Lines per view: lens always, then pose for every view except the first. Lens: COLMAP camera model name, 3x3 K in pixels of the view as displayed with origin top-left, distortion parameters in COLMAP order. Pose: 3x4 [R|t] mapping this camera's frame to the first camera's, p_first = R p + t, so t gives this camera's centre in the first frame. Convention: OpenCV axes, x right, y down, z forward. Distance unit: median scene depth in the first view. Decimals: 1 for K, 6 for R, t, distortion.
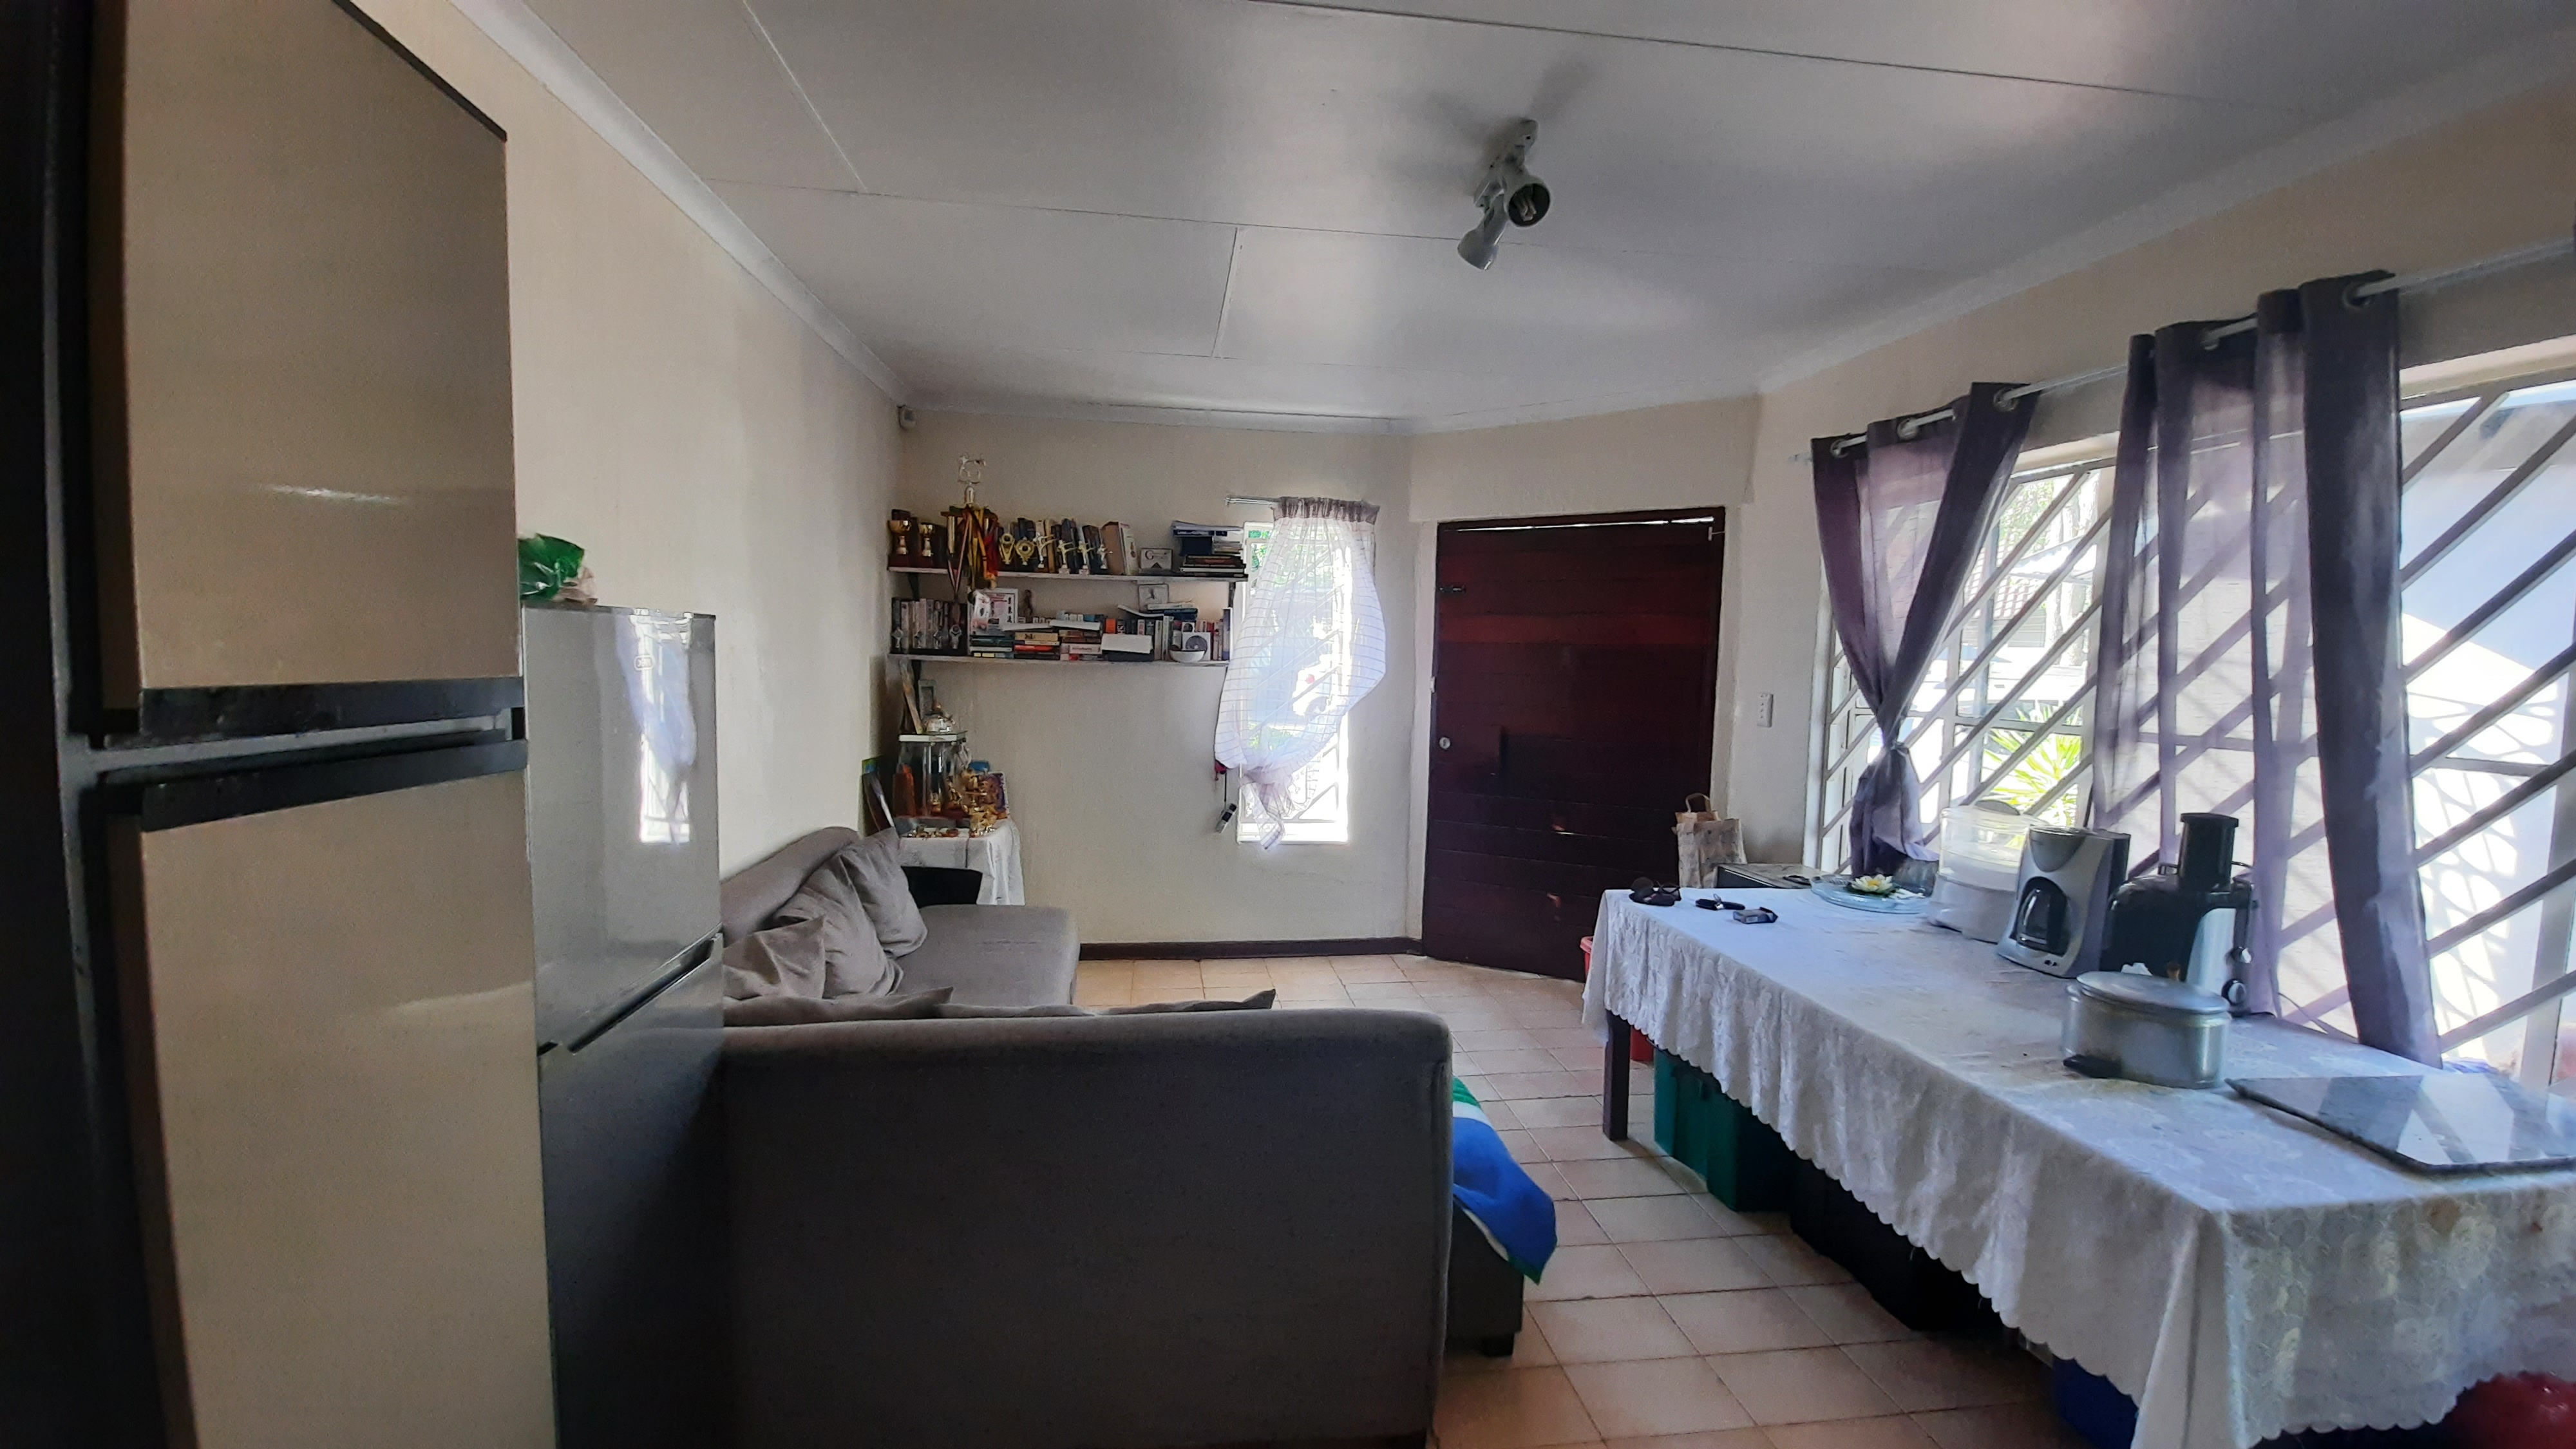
lens RADIAL K [[1005.4, 0, 1287.3], [0, 1005.4, 734.1], [0, 0, 1]] dist [0.001438, -0.010377]
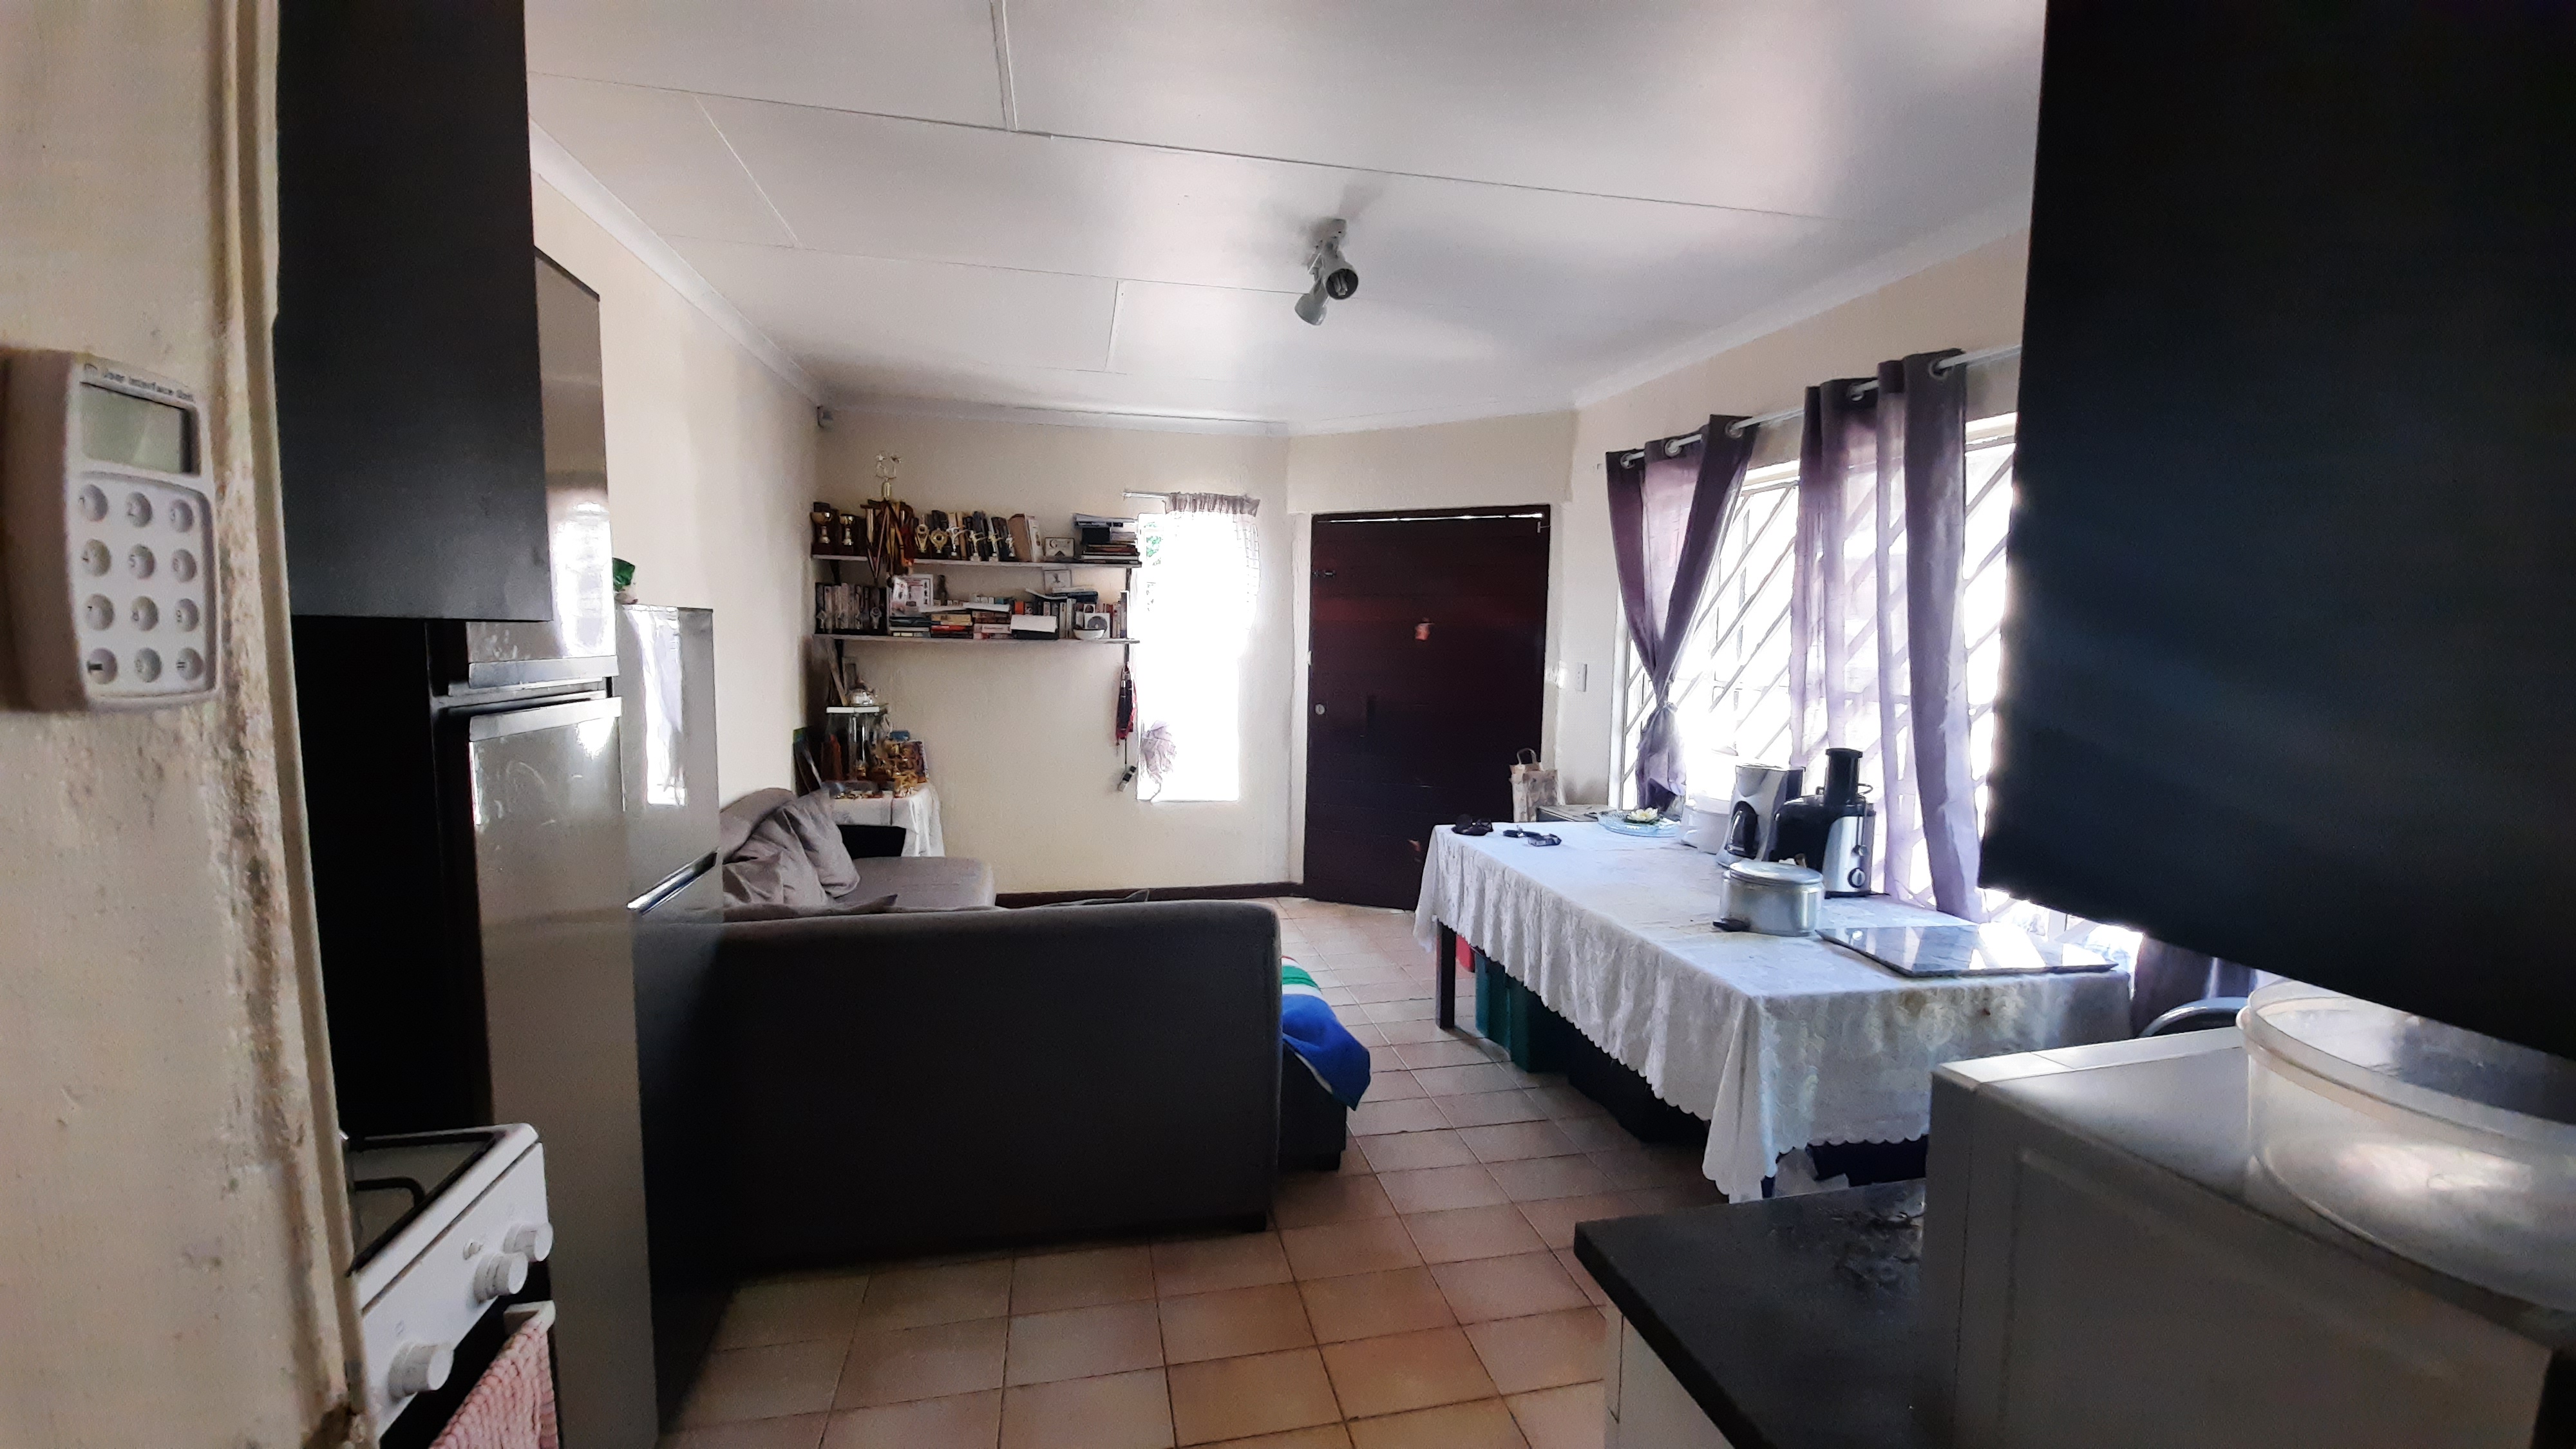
lens RADIAL K [[1005.4, 0, 1287.3], [0, 1005.4, 734.1], [0, 0, 1]] dist [0.001438, -0.010377]
pose [[0.996474, -0.013580, 0.082799, 0.037811], [0.011553, 0.999623, 0.024913, 0.011593], [-0.083106, -0.023869, 0.996255, -0.196989]]
